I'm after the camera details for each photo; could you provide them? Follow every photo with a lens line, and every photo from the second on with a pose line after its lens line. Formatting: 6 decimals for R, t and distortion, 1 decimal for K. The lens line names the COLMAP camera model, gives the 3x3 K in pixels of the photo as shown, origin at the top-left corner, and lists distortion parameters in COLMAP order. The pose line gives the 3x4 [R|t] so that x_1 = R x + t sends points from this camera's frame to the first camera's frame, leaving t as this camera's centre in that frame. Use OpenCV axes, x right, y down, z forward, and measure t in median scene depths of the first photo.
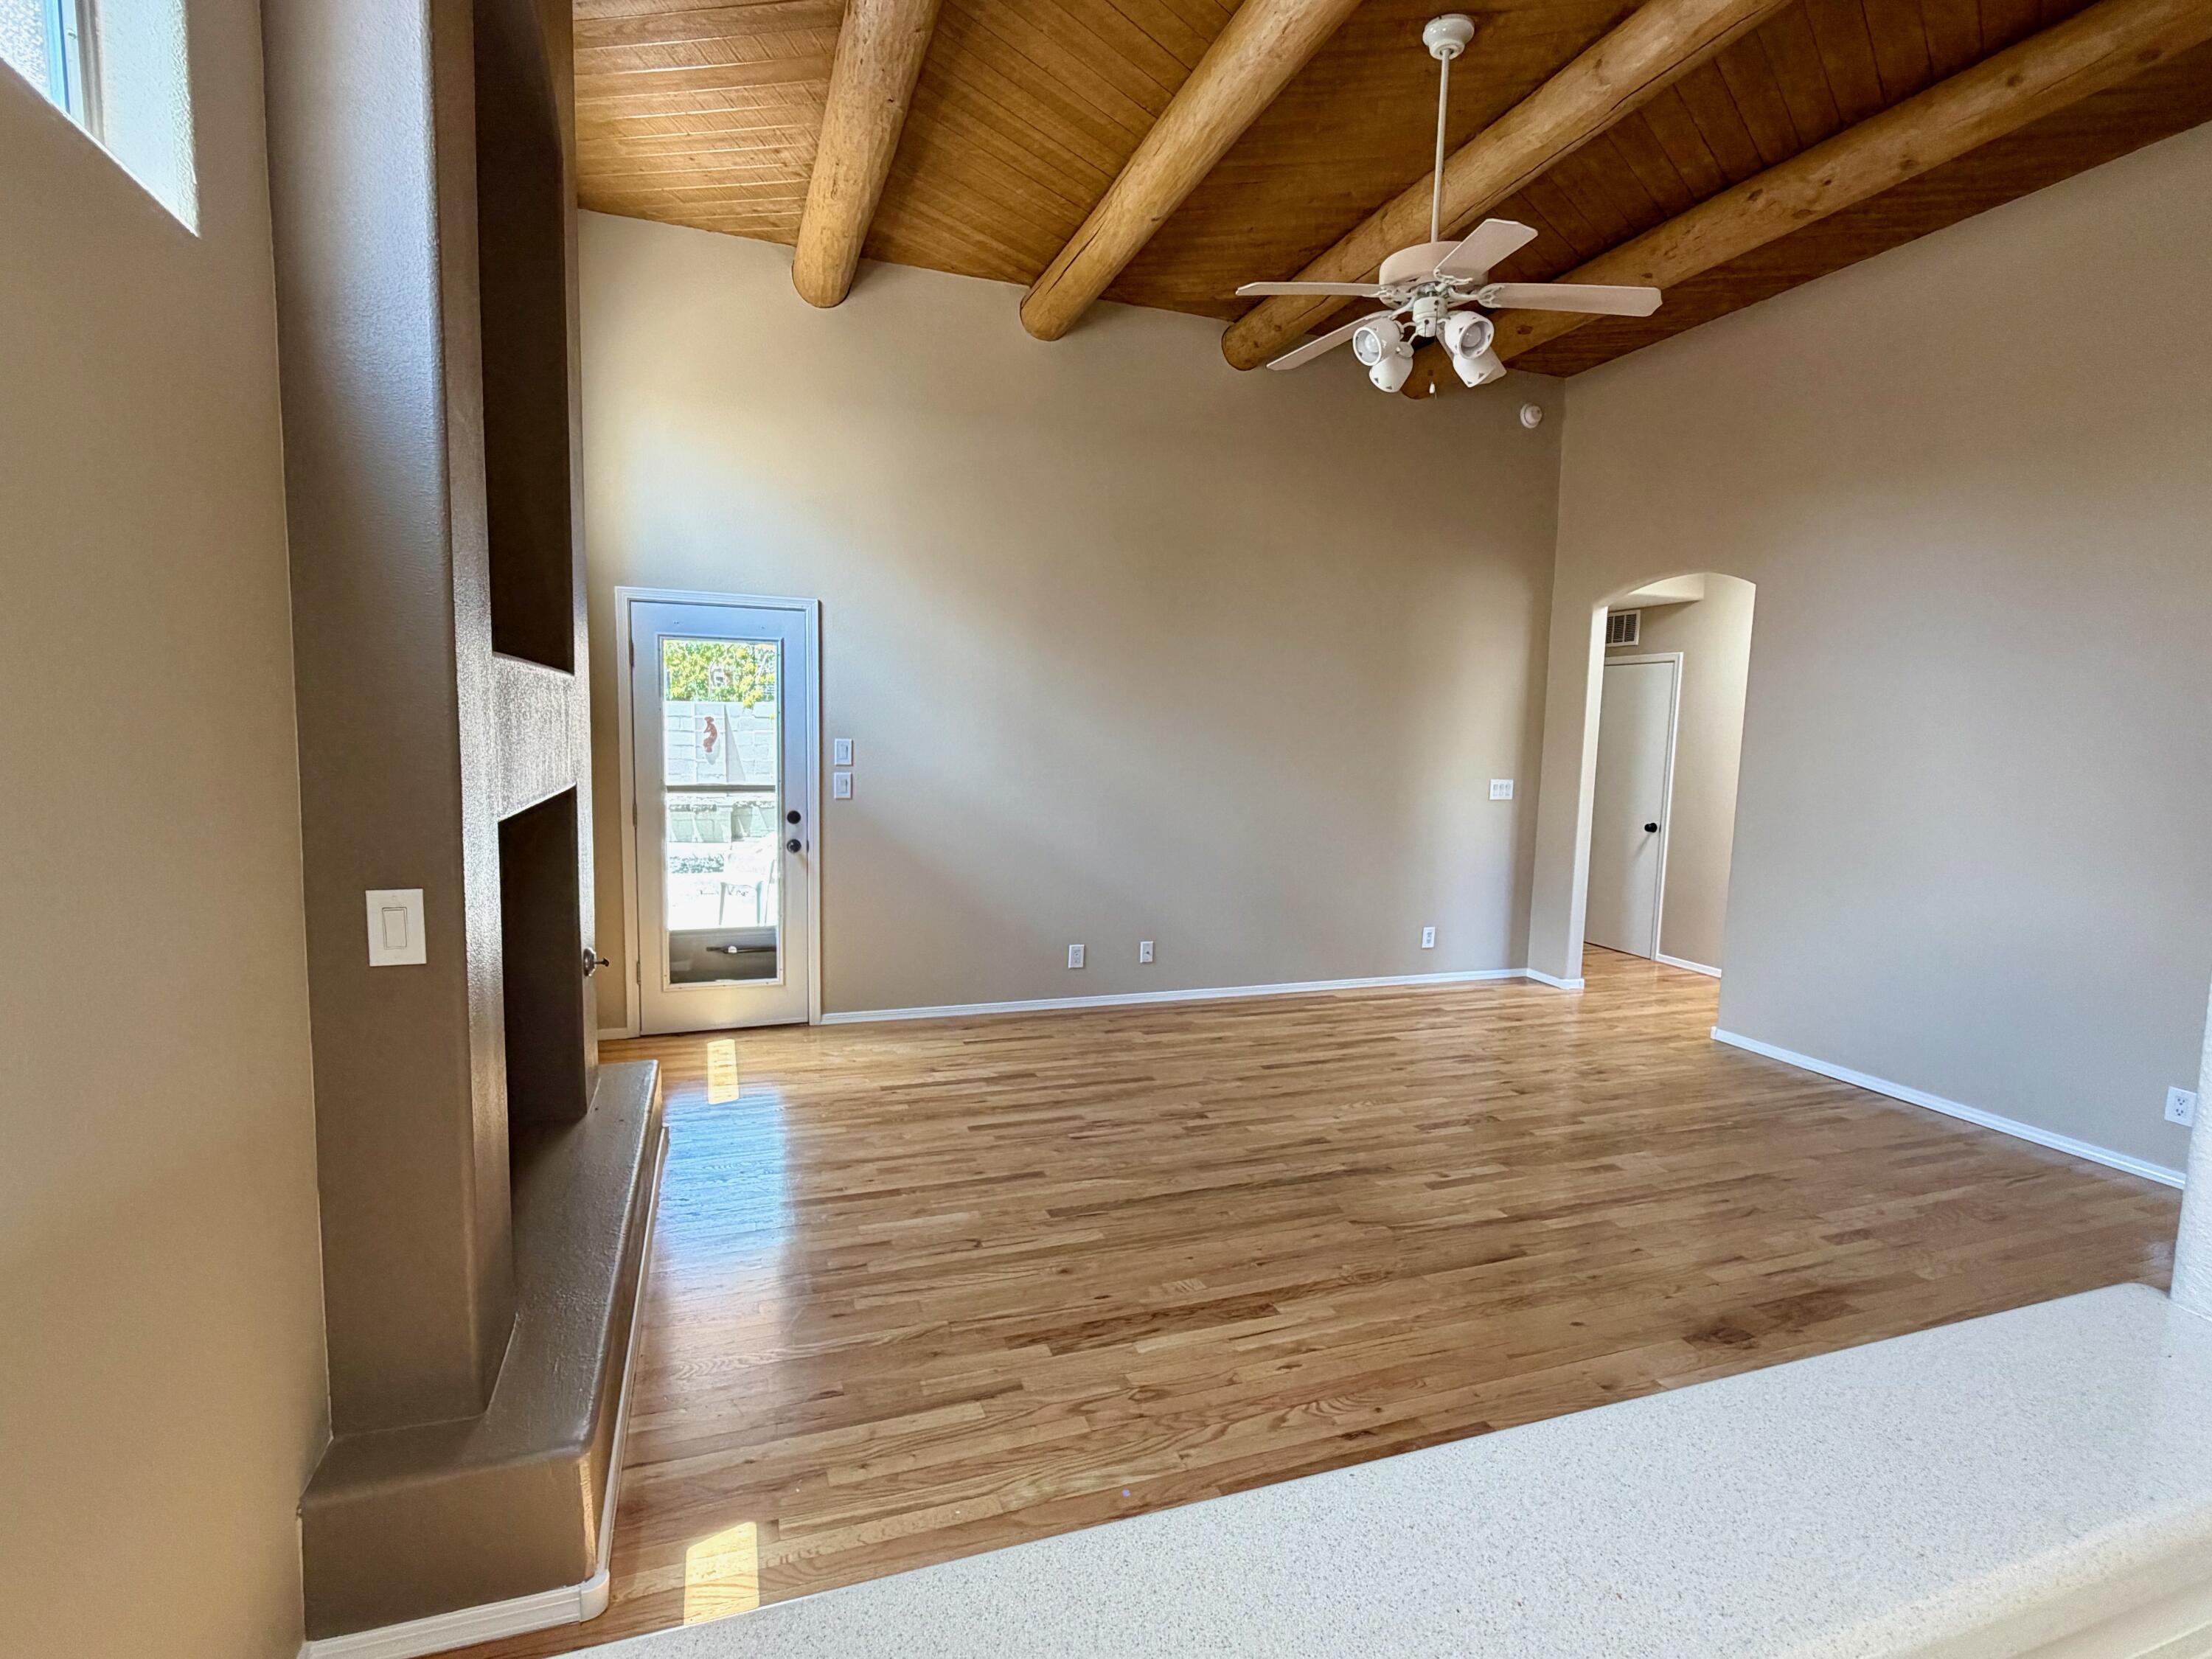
lens RADIAL K [[1055.5, 0, 1103.1], [0, 1055.5, 833.8], [0, 0, 1]] dist [0.002188, -0.000567]
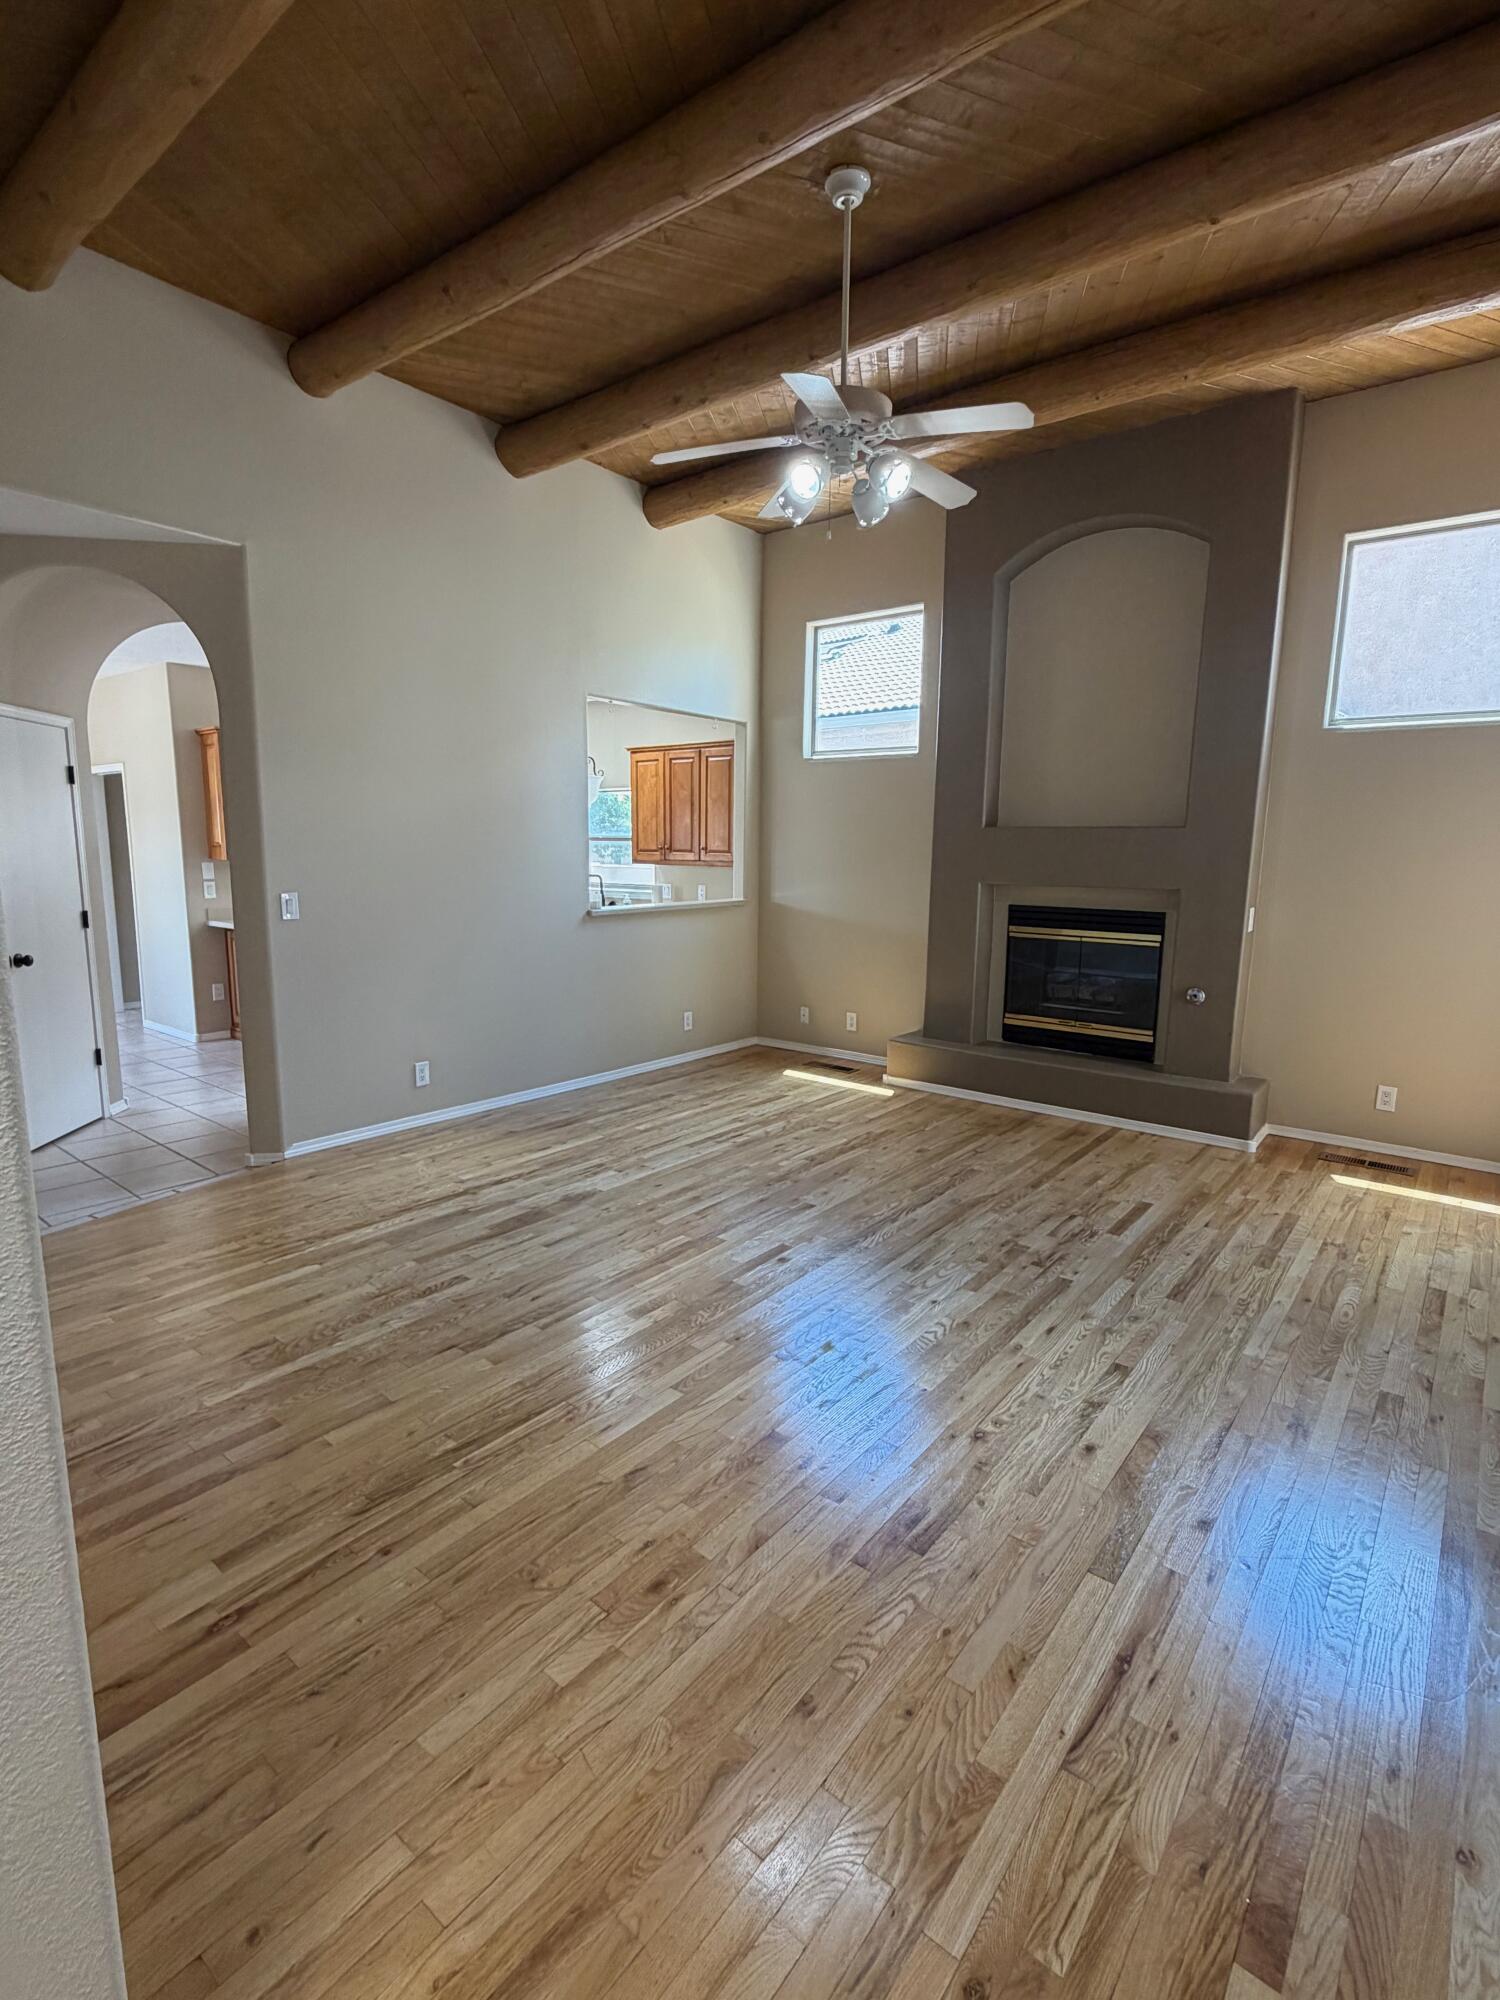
lens RADIAL K [[954.3, 0, 749.5], [0, 954.3, 1003.9], [0, 0, 1]] dist [0.002188, -0.000567]
pose [[-0.849279, 0.050388, -0.525534, 0.789493], [-0.086532, 0.968687, 0.232716, -0.136795], [0.520805, 0.243117, -0.818326, 1.600184]]
